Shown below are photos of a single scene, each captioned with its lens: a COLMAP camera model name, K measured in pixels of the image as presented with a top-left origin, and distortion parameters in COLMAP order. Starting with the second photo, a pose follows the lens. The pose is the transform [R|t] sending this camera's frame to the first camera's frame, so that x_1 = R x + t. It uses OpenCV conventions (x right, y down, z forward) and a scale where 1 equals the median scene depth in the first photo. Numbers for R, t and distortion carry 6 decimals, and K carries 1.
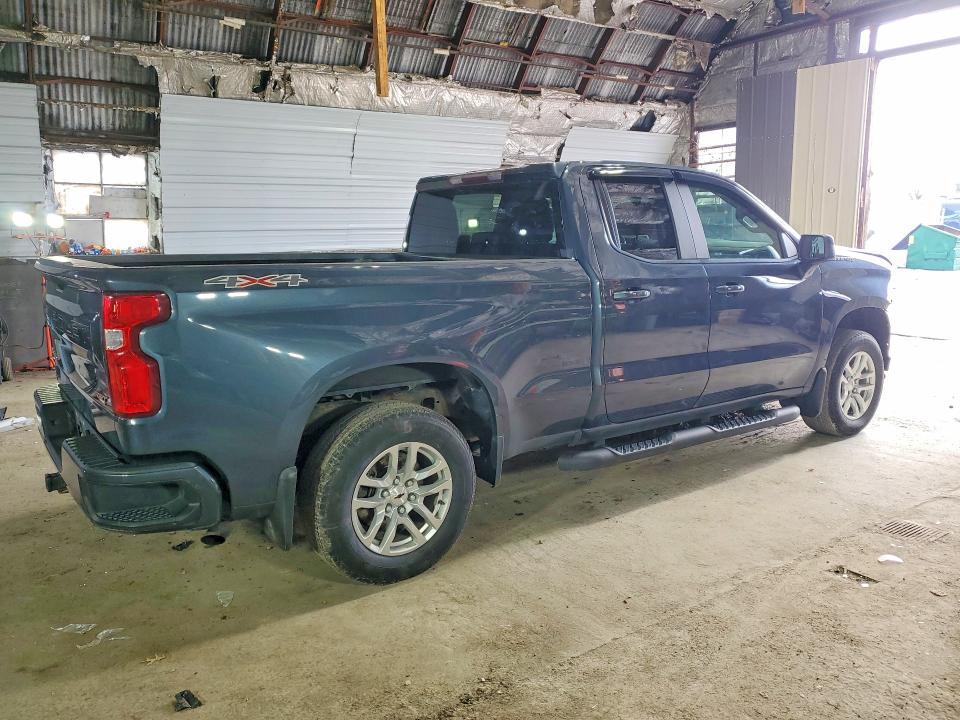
lens RADIAL K [[747.2, 0, 474.4], [0, 747.2, 352.7], [0, 0, 1]] dist [0.000443, 0.010734]
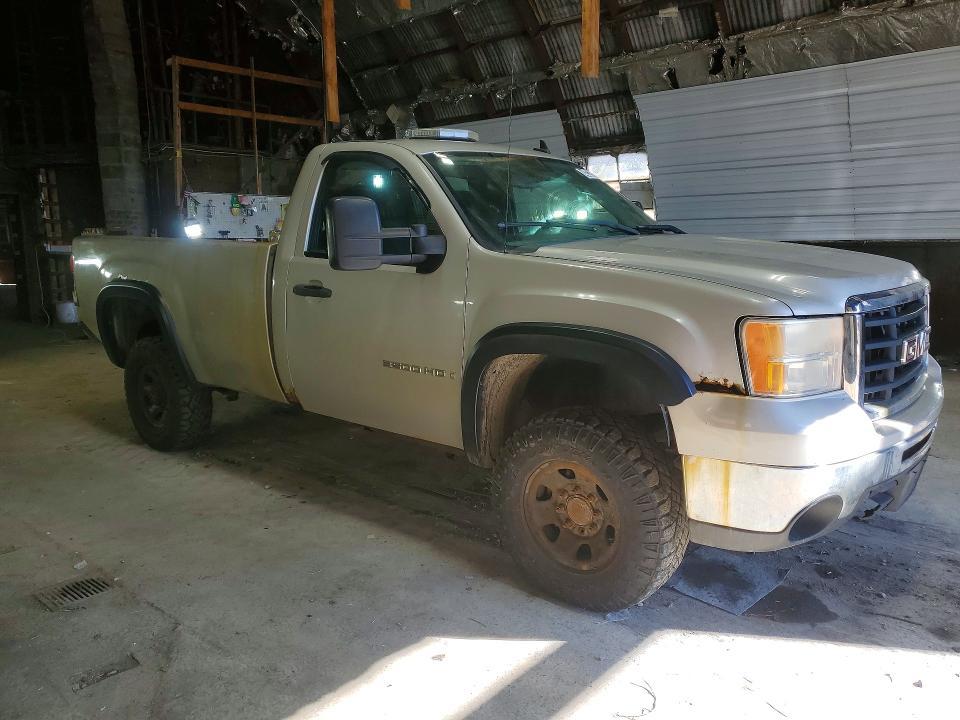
lens RADIAL K [[740.4, 0, 490.2], [0, 740.4, 360.0], [0, 0, 1]] dist [0.005819, 0.005752]
pose [[0.249544, 0.176397, -0.952162, 0.618691], [-0.141682, 0.979338, 0.144300, -0.086318], [0.957943, 0.098895, 0.269380, 0.512021]]
